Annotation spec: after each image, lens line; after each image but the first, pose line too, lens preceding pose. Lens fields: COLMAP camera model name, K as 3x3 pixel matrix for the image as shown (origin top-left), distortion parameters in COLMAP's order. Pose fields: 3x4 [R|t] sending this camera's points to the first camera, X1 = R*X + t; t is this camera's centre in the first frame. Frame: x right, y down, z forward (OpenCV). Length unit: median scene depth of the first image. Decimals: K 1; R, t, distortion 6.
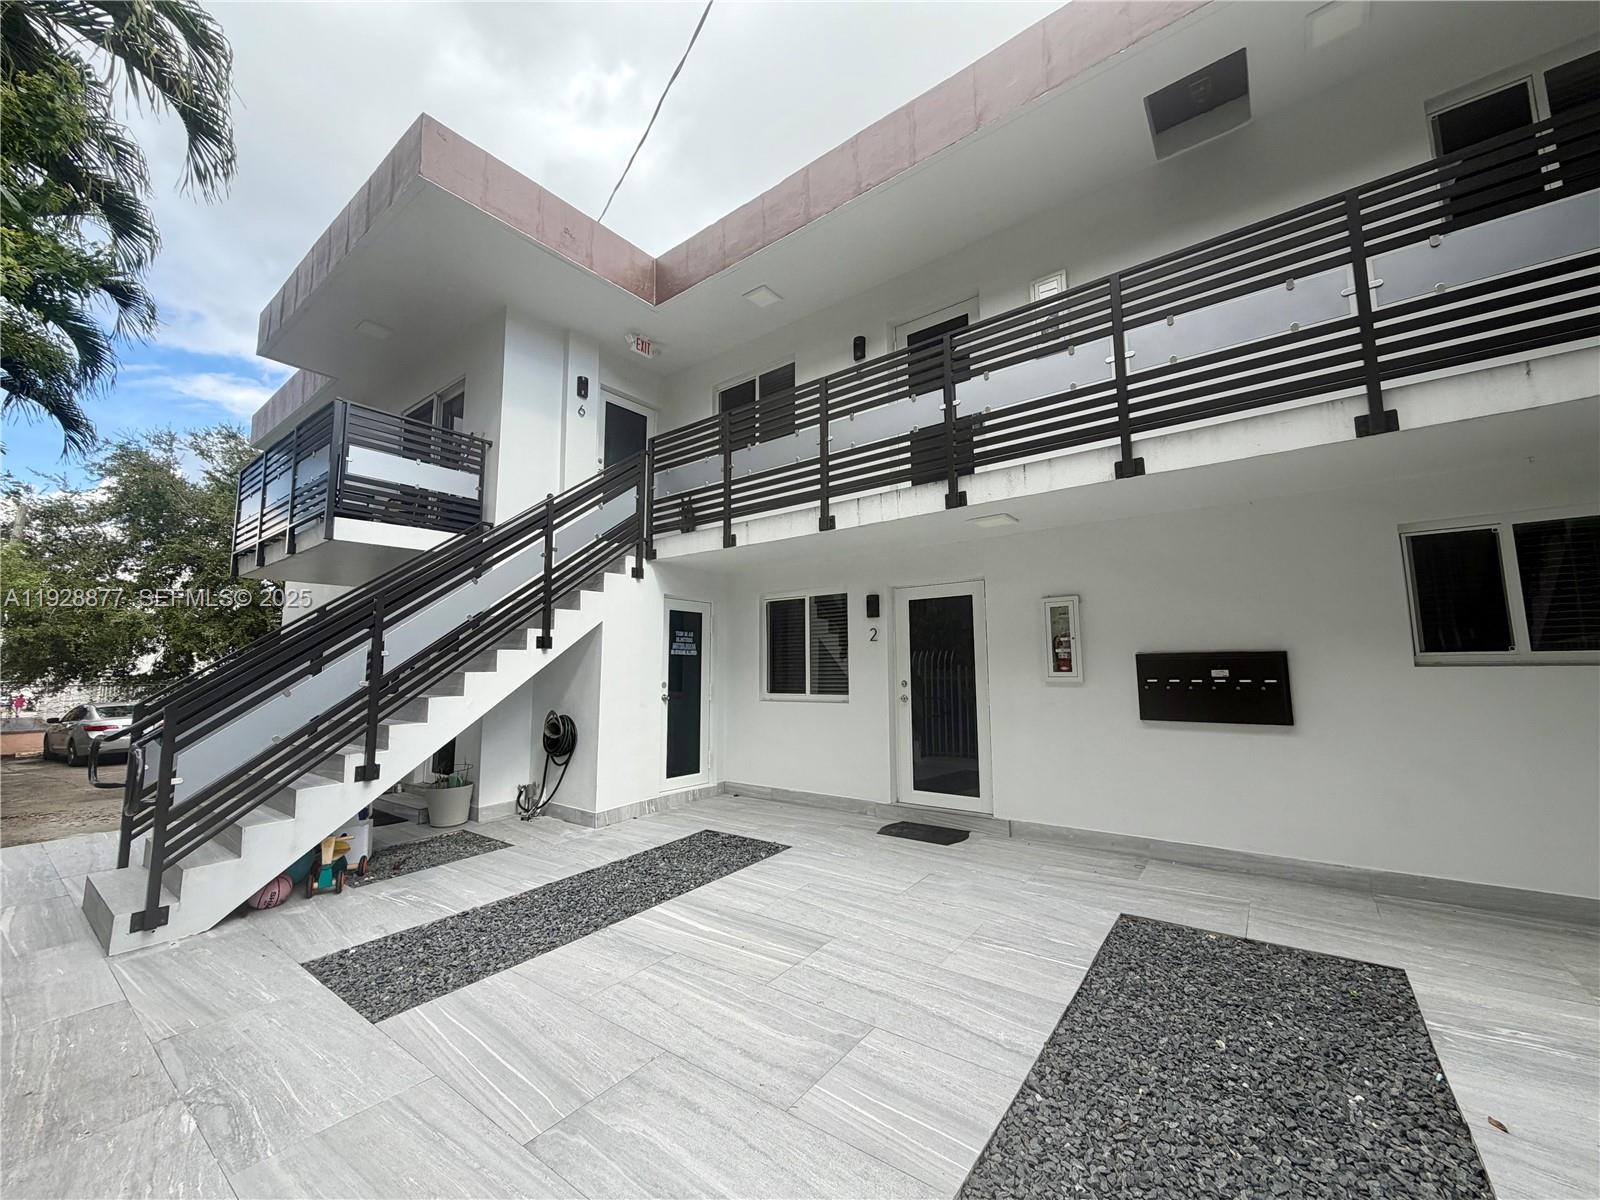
lens RADIAL K [[633.2, 0, 799.7], [0, 633.2, 597.5], [0, 0, 1]] dist [0.000959, -0.000336]
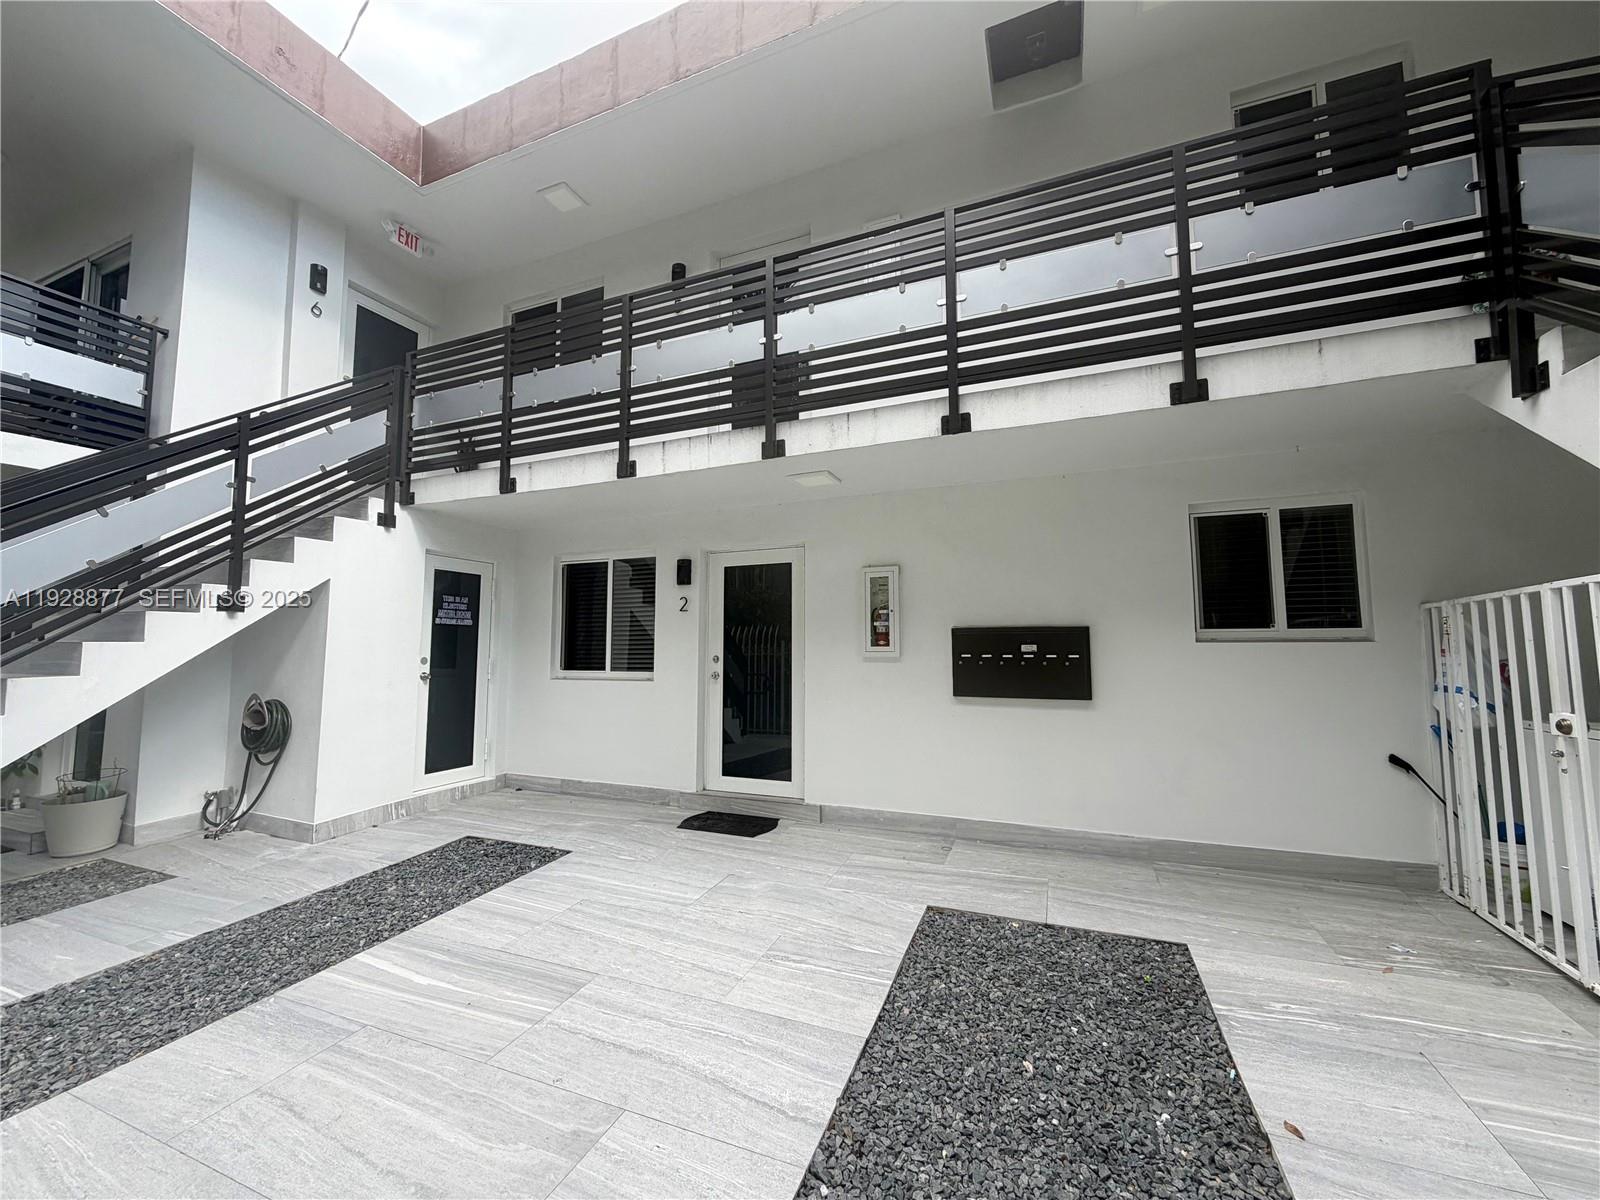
lens RADIAL K [[633.2, 0, 798.9], [0, 633.2, 597.2], [0, 0, 1]] dist [0.000959, -0.000336]
pose [[0.966573, 0.025597, 0.255111, 0.067688], [-0.034788, 0.998896, 0.031581, 0.022720], [-0.254021, -0.039400, 0.966396, 0.148543]]
